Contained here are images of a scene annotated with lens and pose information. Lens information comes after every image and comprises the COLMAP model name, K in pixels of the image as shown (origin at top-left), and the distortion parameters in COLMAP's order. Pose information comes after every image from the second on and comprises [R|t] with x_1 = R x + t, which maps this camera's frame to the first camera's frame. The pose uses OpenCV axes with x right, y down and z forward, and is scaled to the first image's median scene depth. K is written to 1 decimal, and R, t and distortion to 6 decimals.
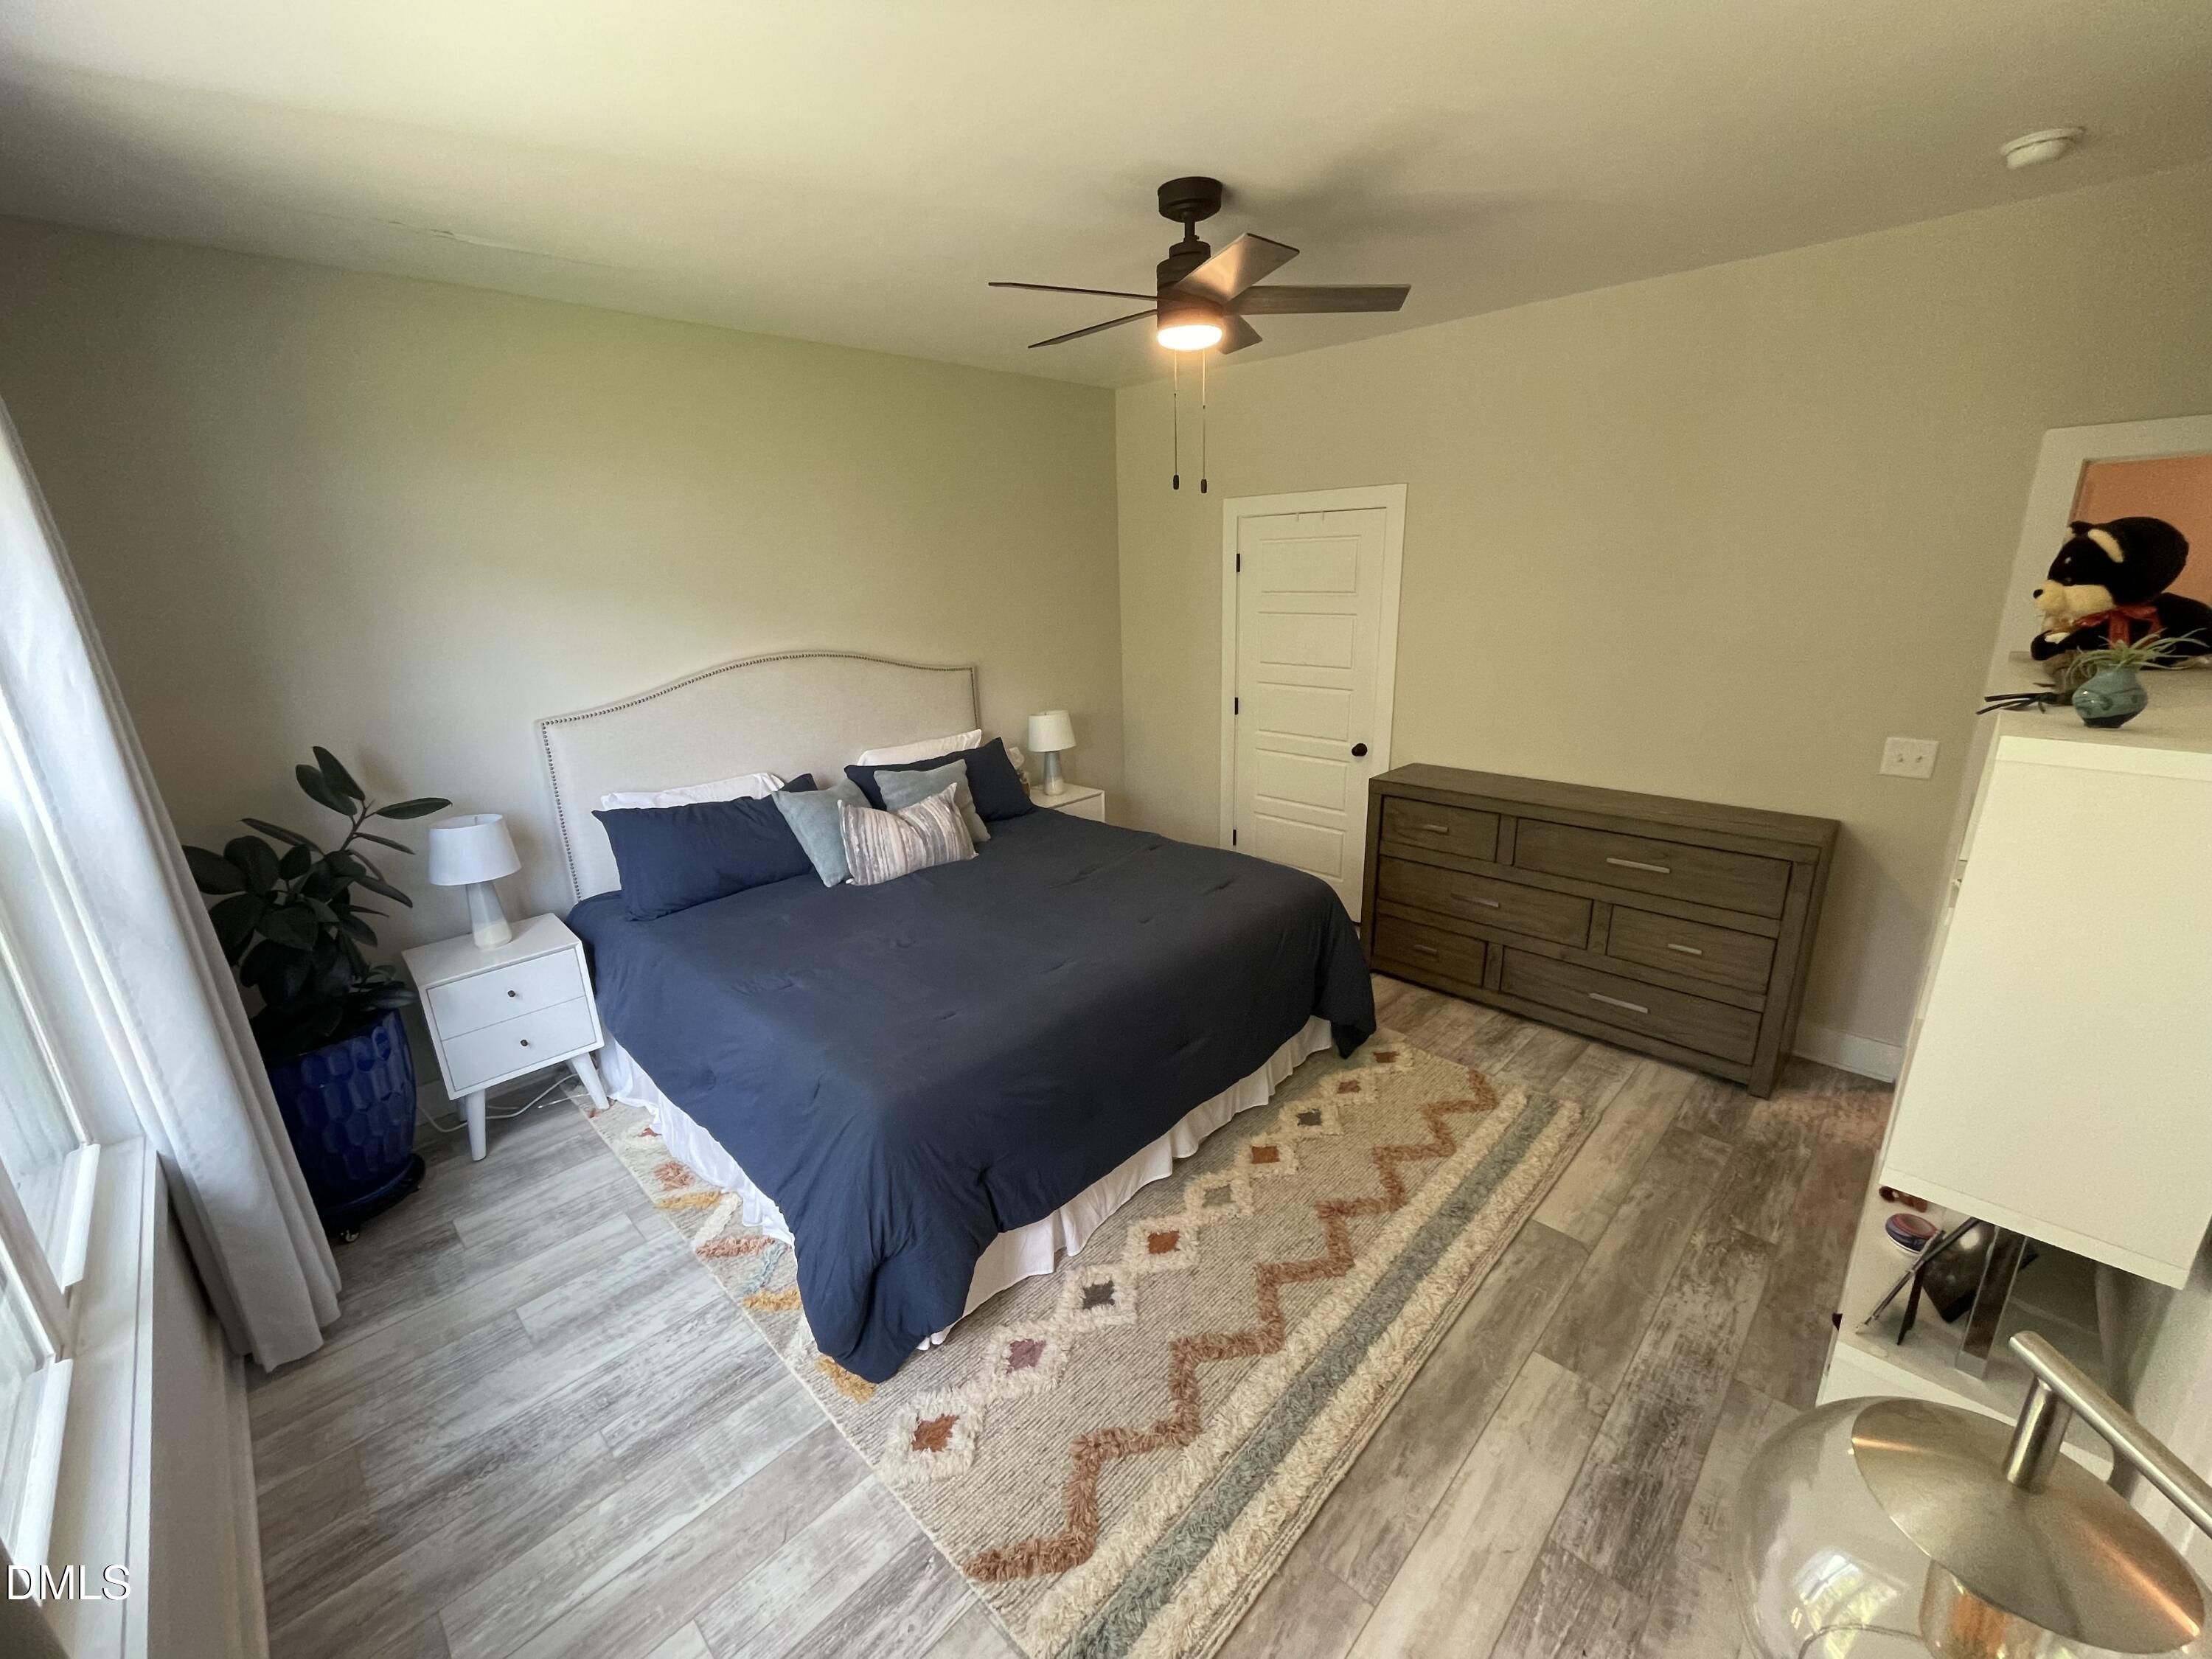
lens RADIAL K [[892.0, 0, 1106.0], [0, 892.0, 829.5], [0, 0, 1]] dist [-0.000705, -0.000417]
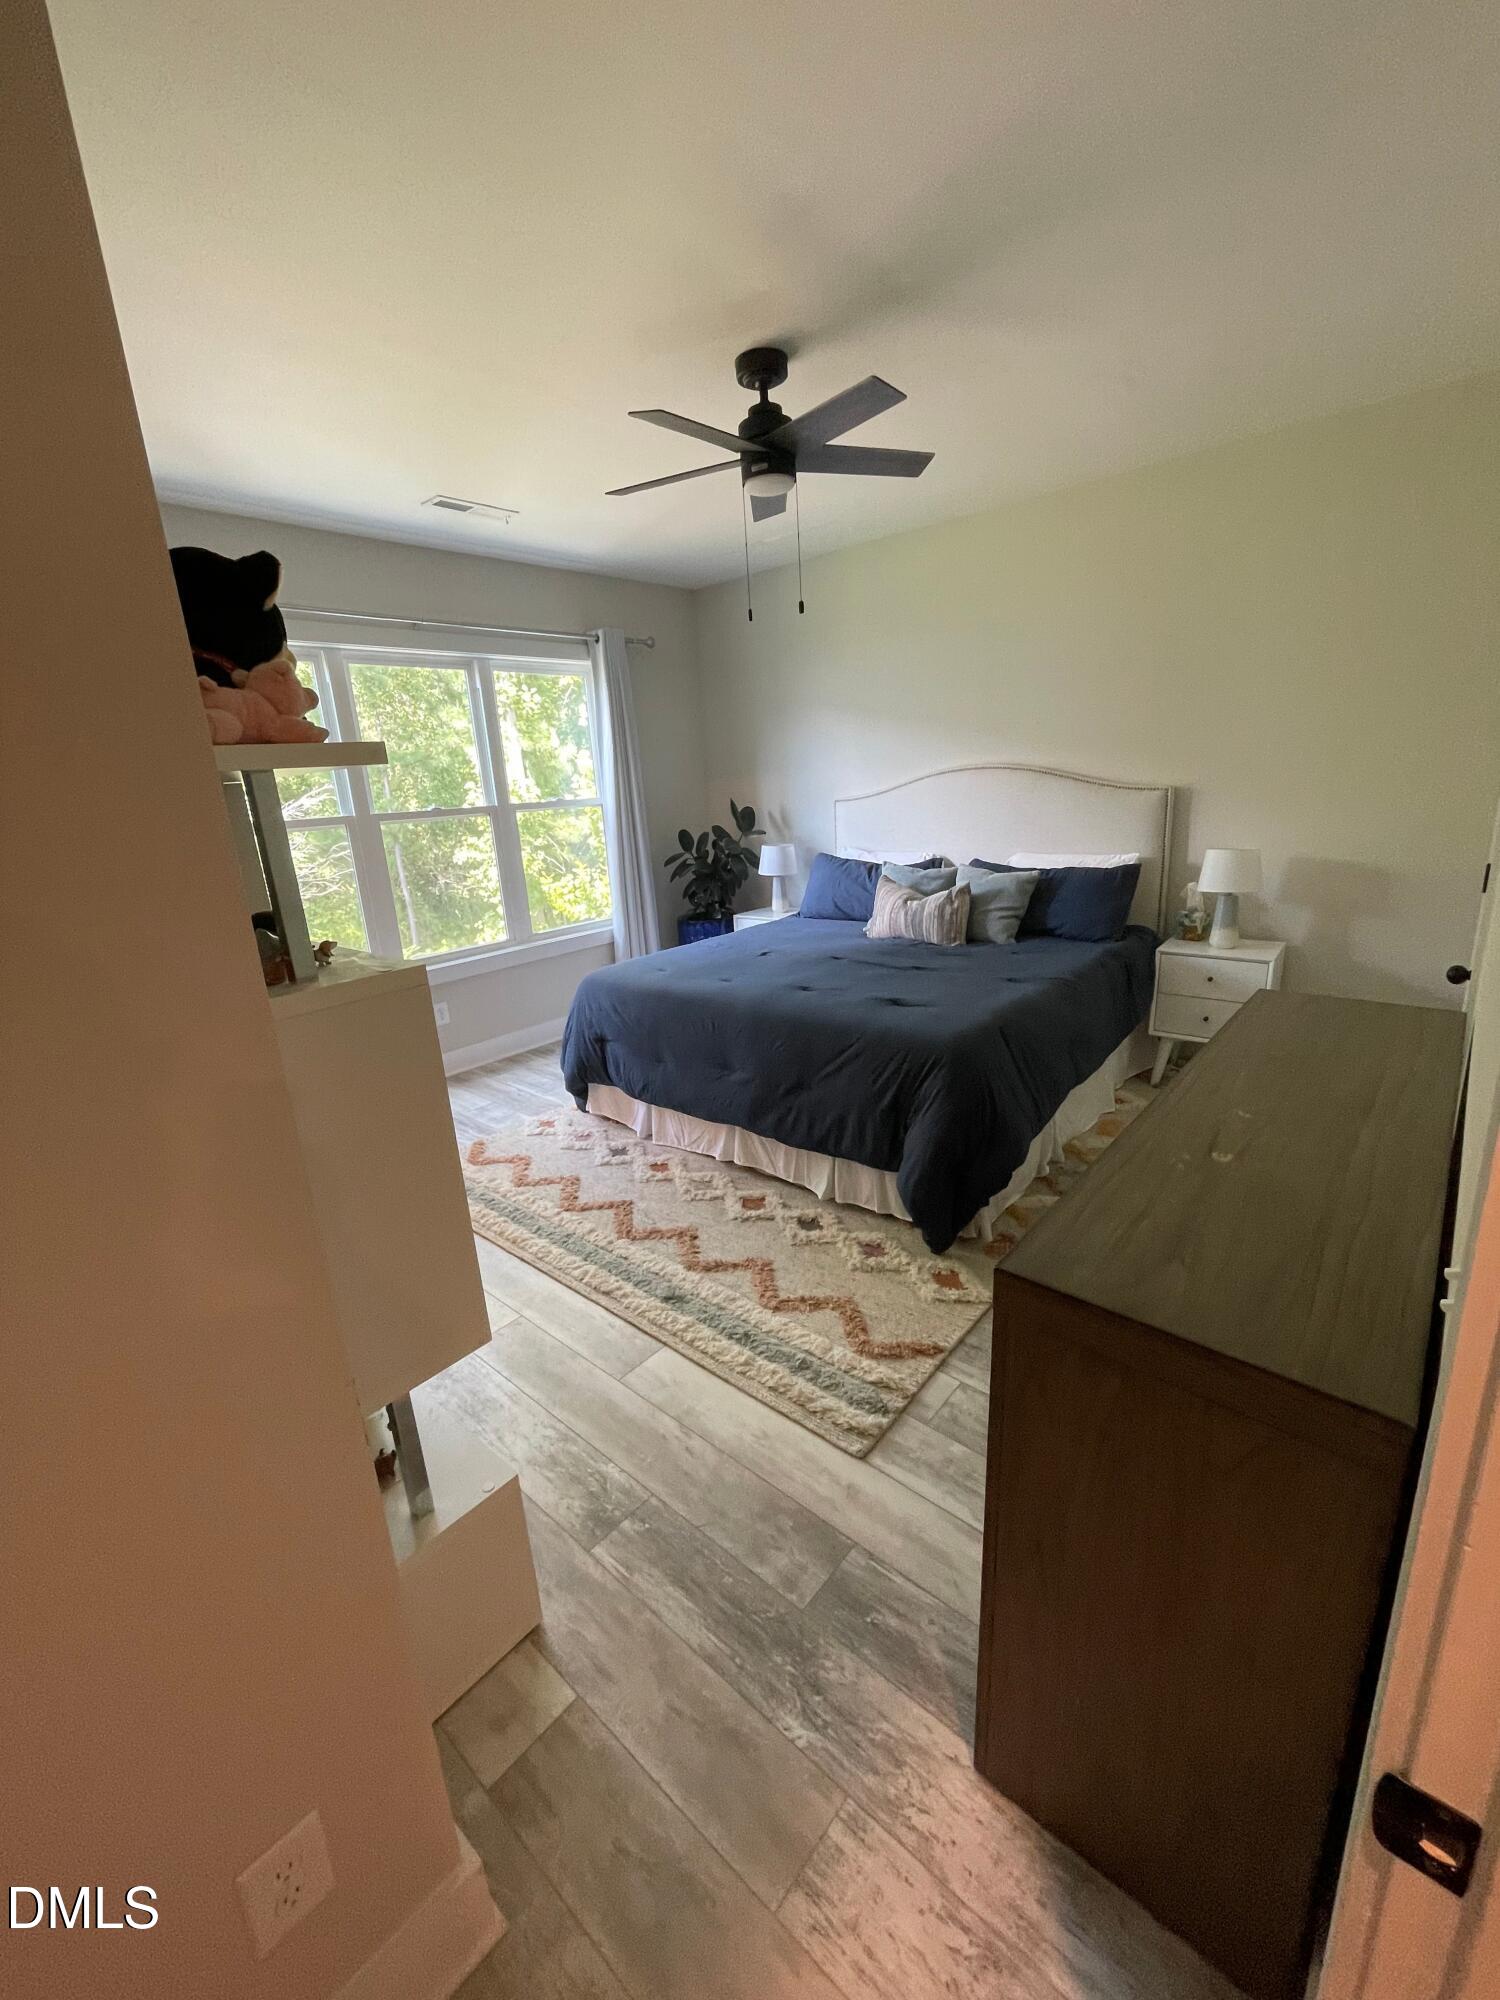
lens RADIAL K [[806.5, 0, 750.0], [0, 806.5, 1000.0], [0, 0, 1]] dist [-0.000705, -0.000417]
pose [[0.051987, 0.286838, -0.956567, 1.143810], [-0.223456, 0.936917, 0.268802, -0.166615], [0.973327, 0.199777, 0.112803, 0.859365]]
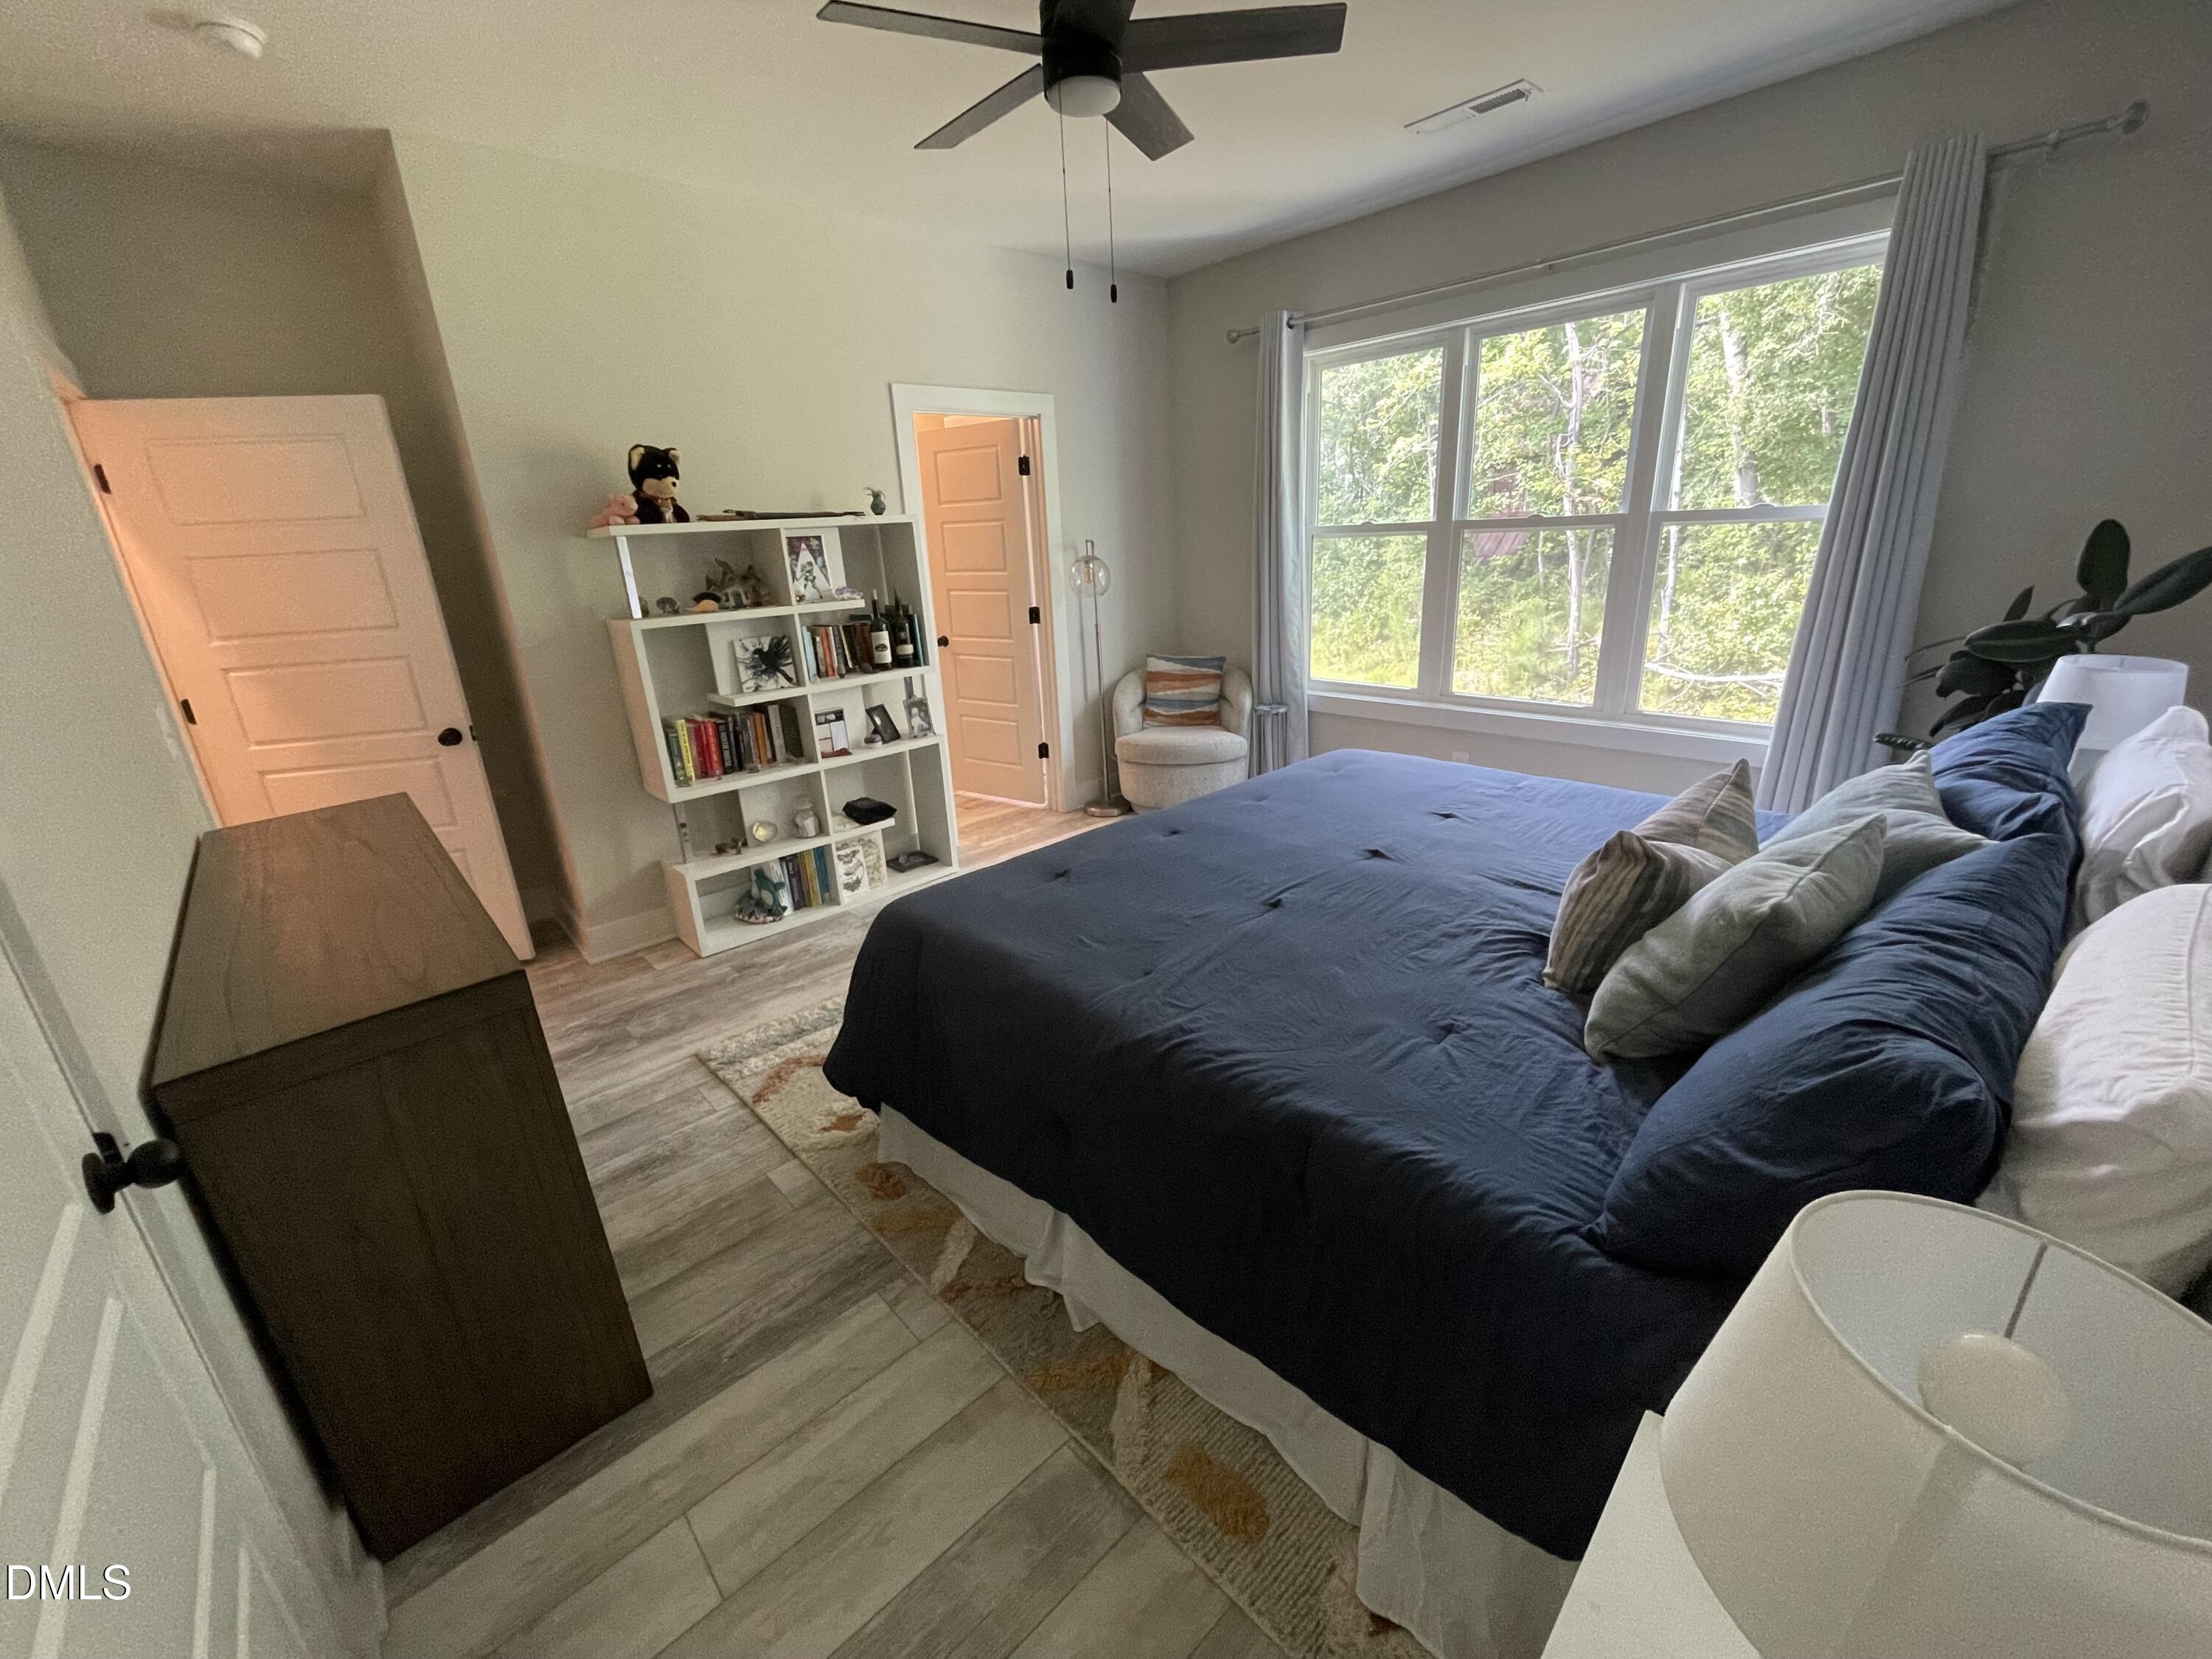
lens RADIAL K [[892.0, 0, 1106.0], [0, 892.0, 829.5], [0, 0, 1]] dist [-0.000705, -0.000417]
pose [[-0.995579, 0.058561, 0.073441, 0.045592], [0.090159, 0.815117, 0.572238, -0.407031], [-0.026352, 0.576329, -0.816793, 1.787633]]
